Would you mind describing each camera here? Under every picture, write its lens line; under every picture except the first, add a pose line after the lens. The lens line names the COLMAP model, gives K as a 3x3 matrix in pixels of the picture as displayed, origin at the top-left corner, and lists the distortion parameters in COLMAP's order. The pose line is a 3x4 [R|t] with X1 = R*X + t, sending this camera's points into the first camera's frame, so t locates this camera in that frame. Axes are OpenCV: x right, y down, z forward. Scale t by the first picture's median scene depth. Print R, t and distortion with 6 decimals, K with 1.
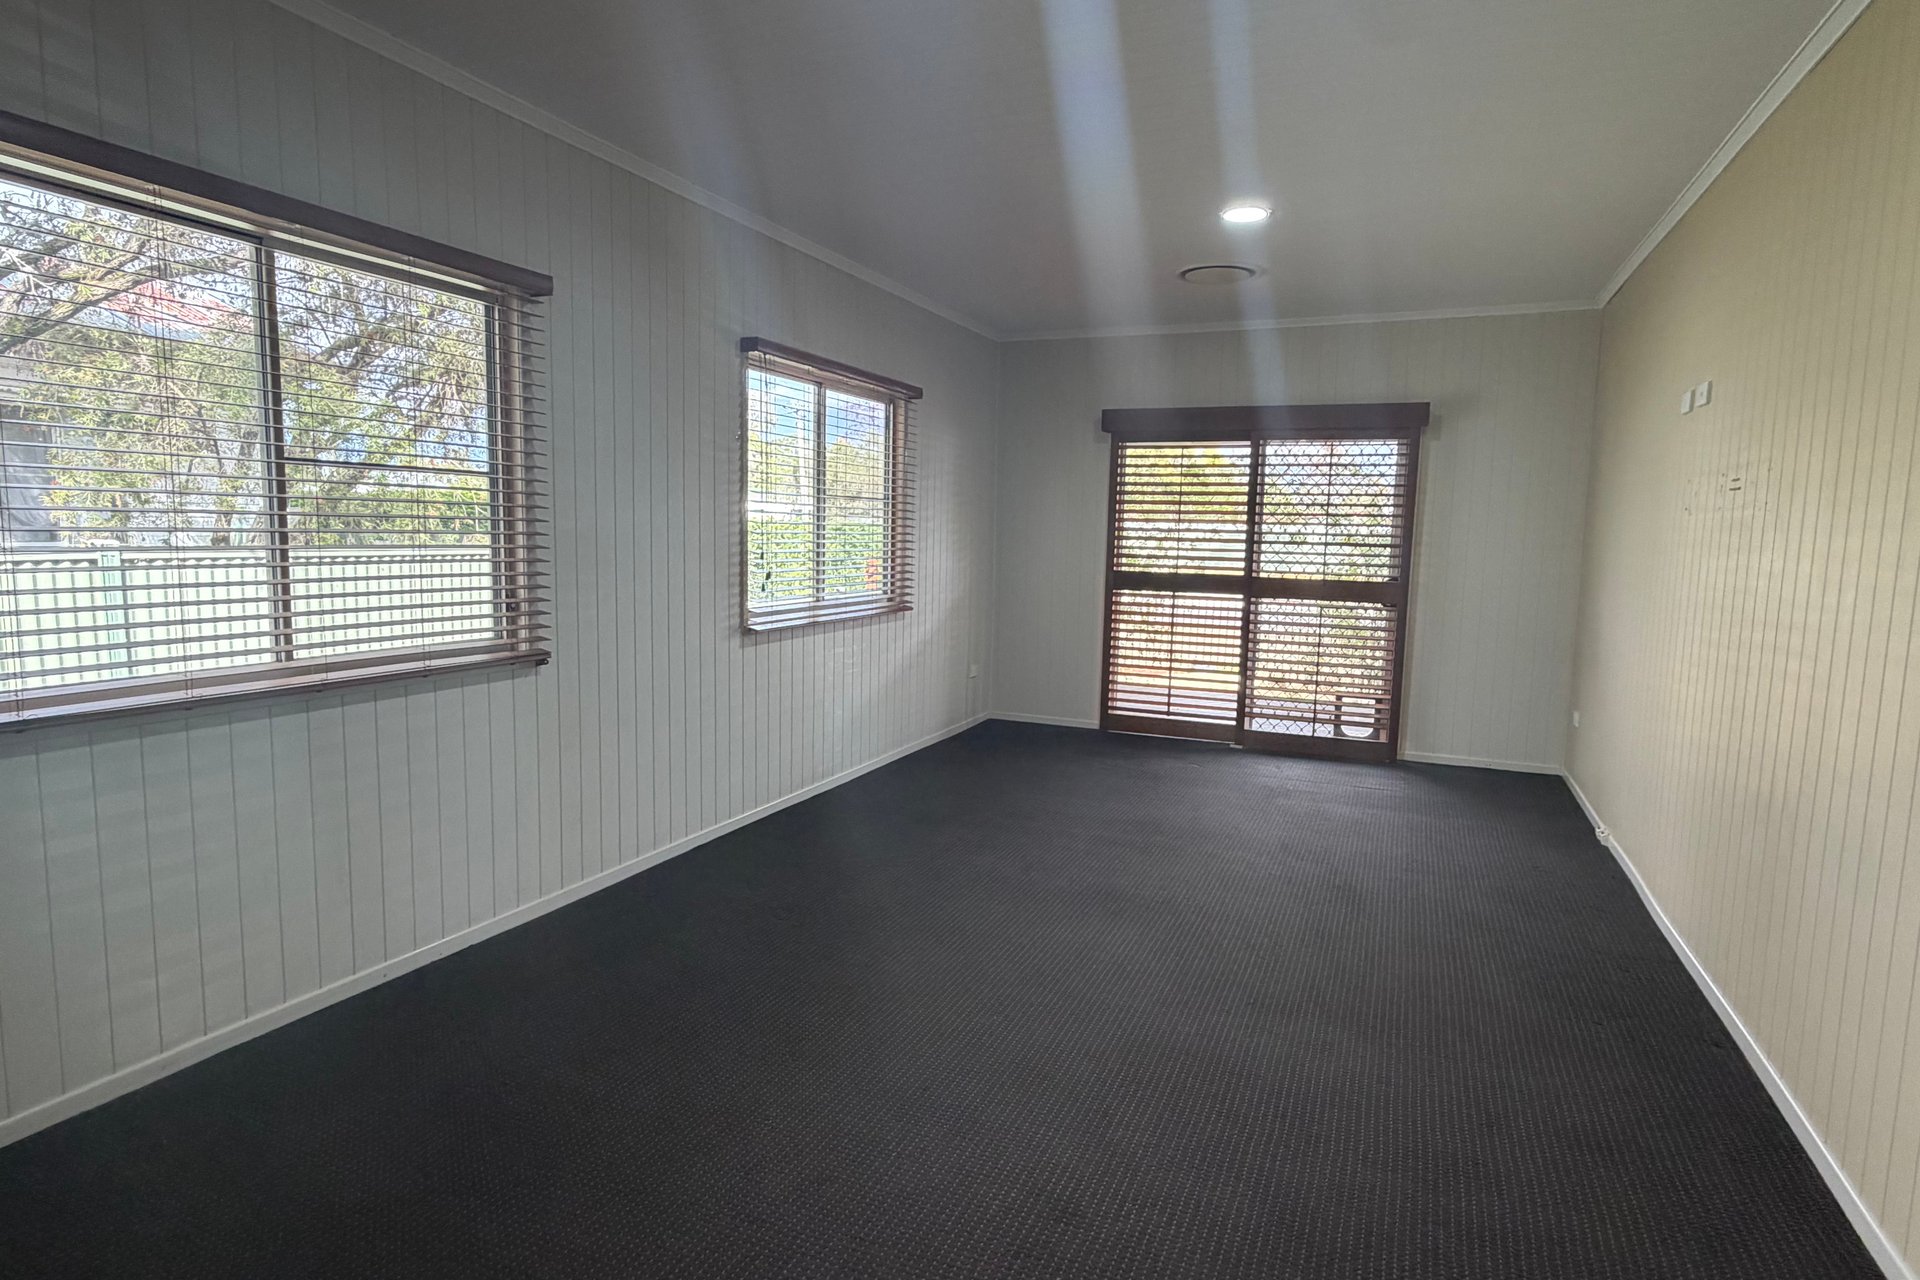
lens RADIAL K [[1075.3, 0, 964.4], [0, 1075.3, 668.2], [0, 0, 1]] dist [-0.002757, -0.000217]
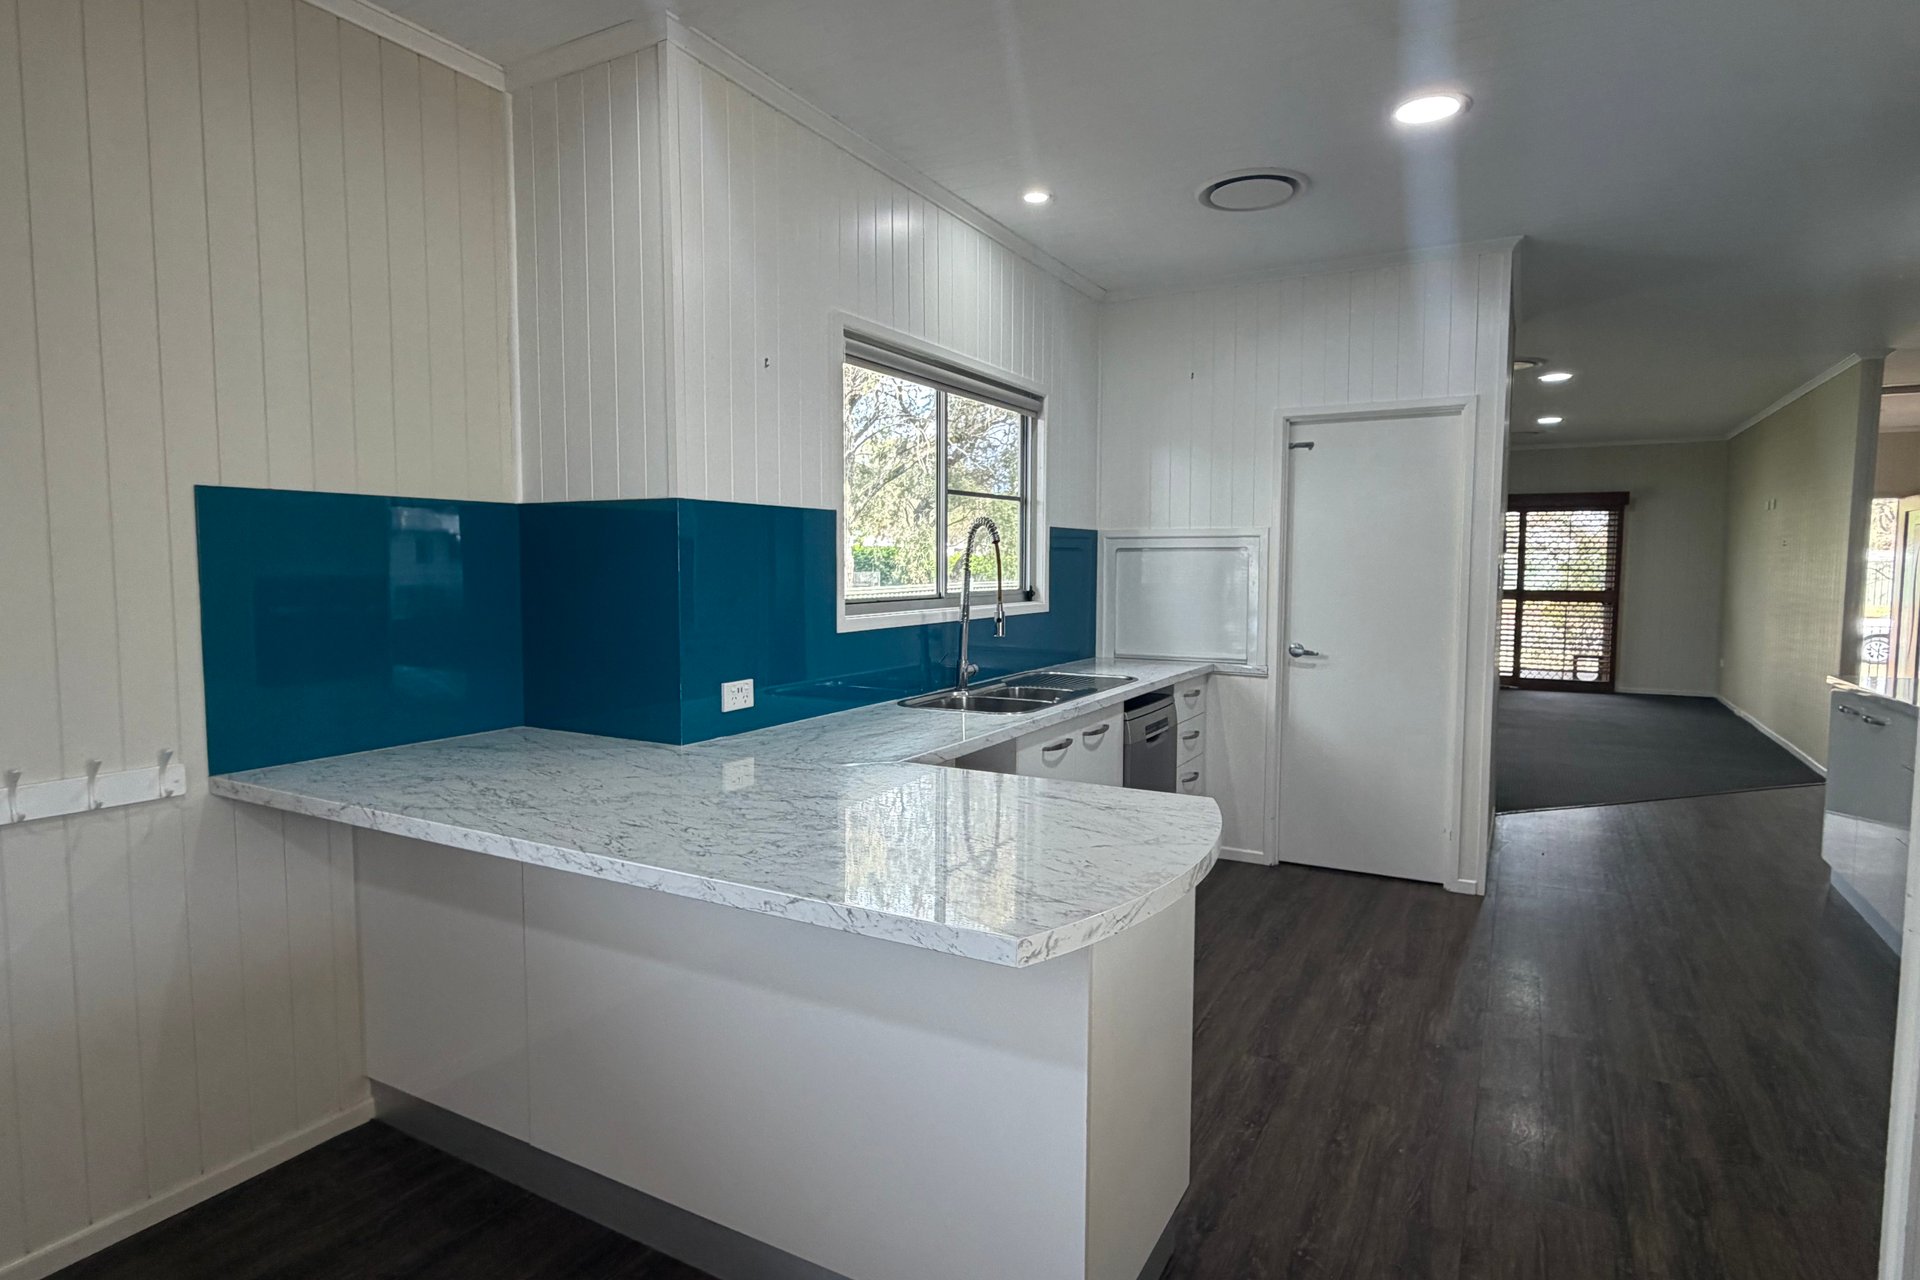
lens RADIAL K [[1023.5, 0, 956.9], [0, 1023.5, 636.9], [0, 0, 1]] dist [-0.004245, -0.000359]
pose [[0.993322, -0.014575, -0.114452, -0.467944], [0.009354, 0.998897, -0.046023, 0.062415], [0.114996, 0.044645, 0.992362, -0.778590]]
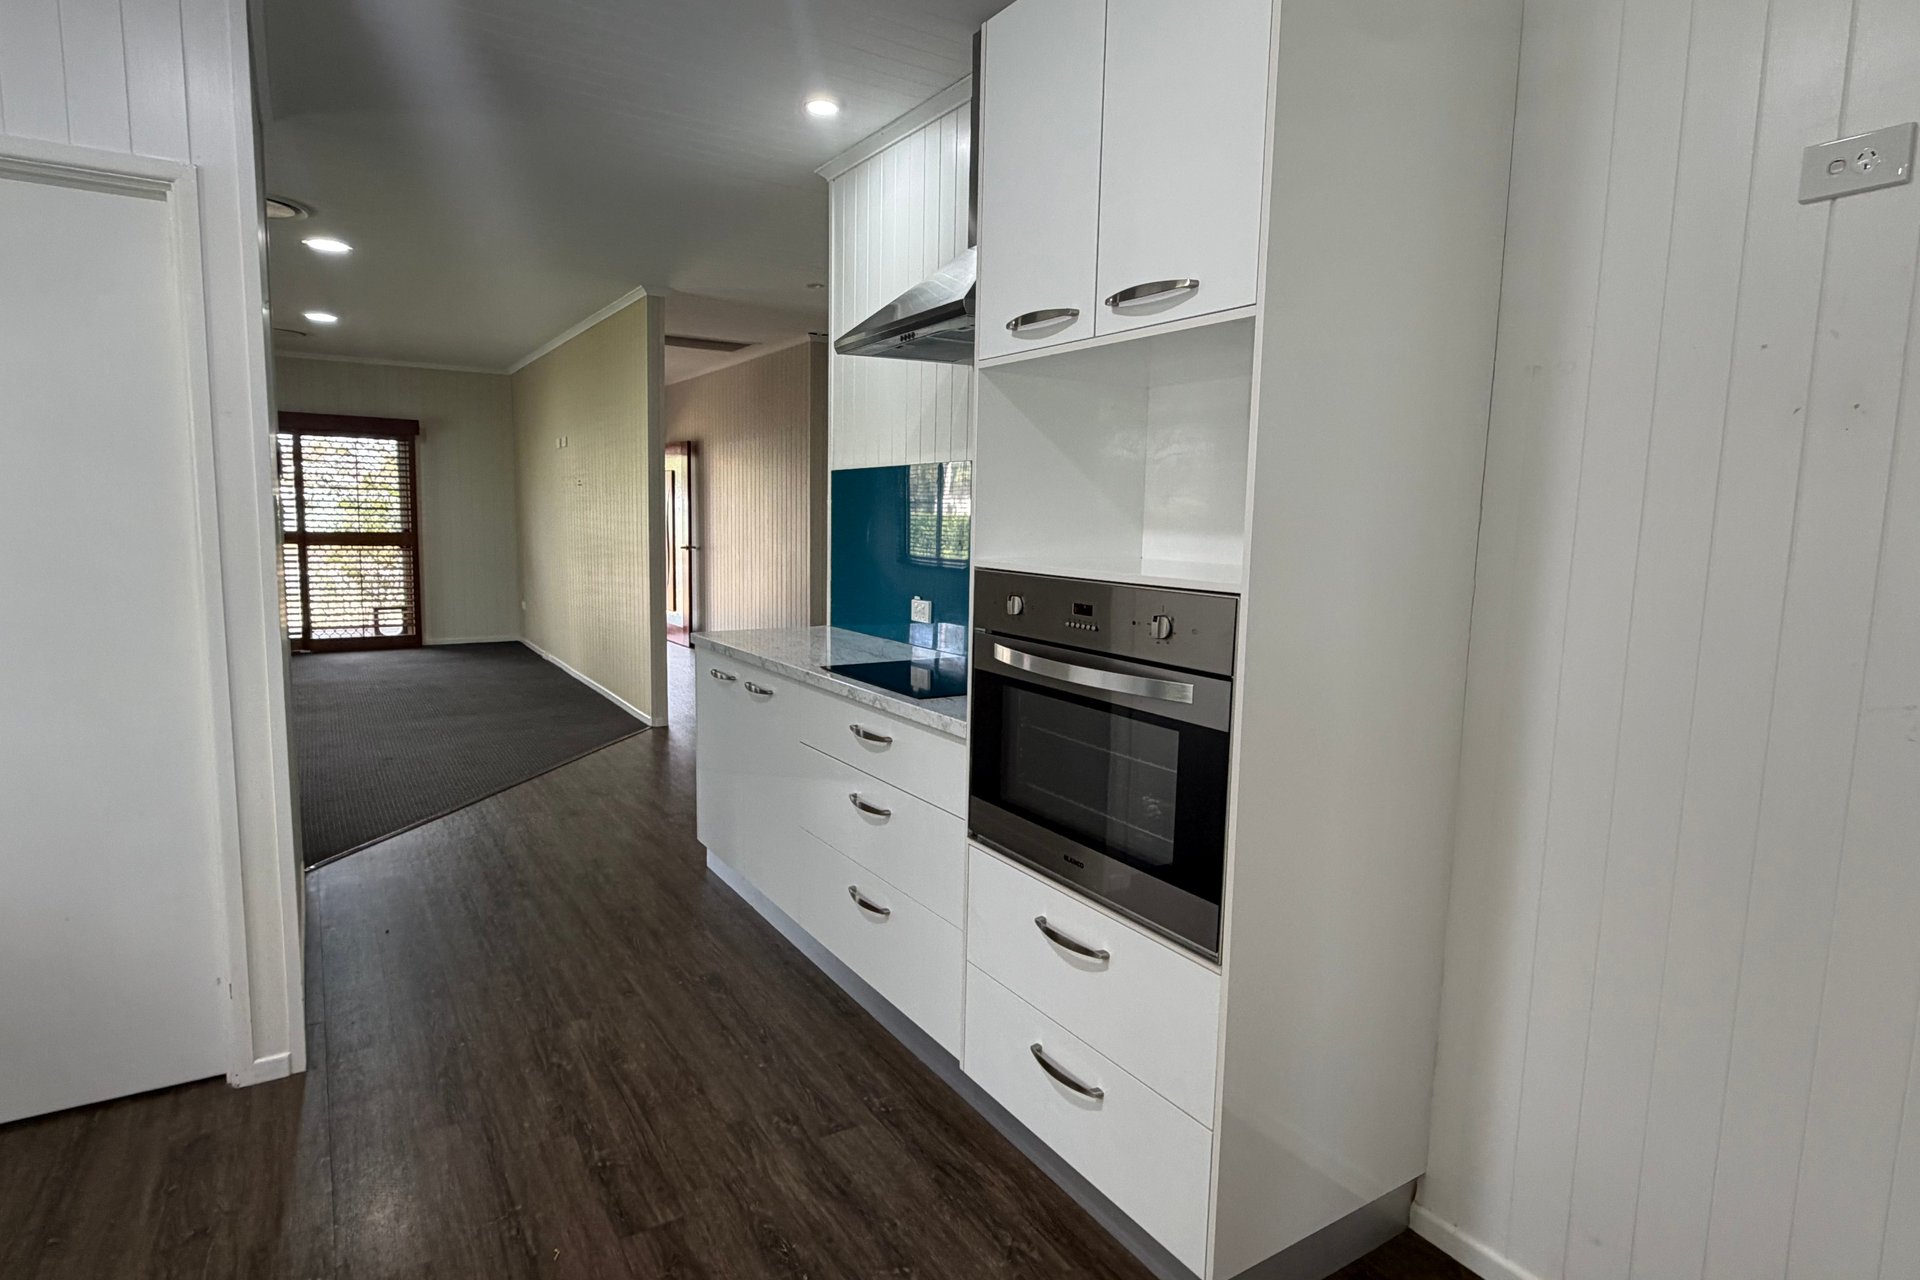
lens RADIAL K [[1023.5, 0, 956.9], [0, 1023.5, 636.9], [0, 0, 1]] dist [-0.004245, -0.000359]
pose [[0.572642, -0.110403, 0.812338, -0.360996], [0.089359, 0.993392, 0.072018, 0.035474], [-0.814921, 0.031349, 0.578723, -0.502841]]
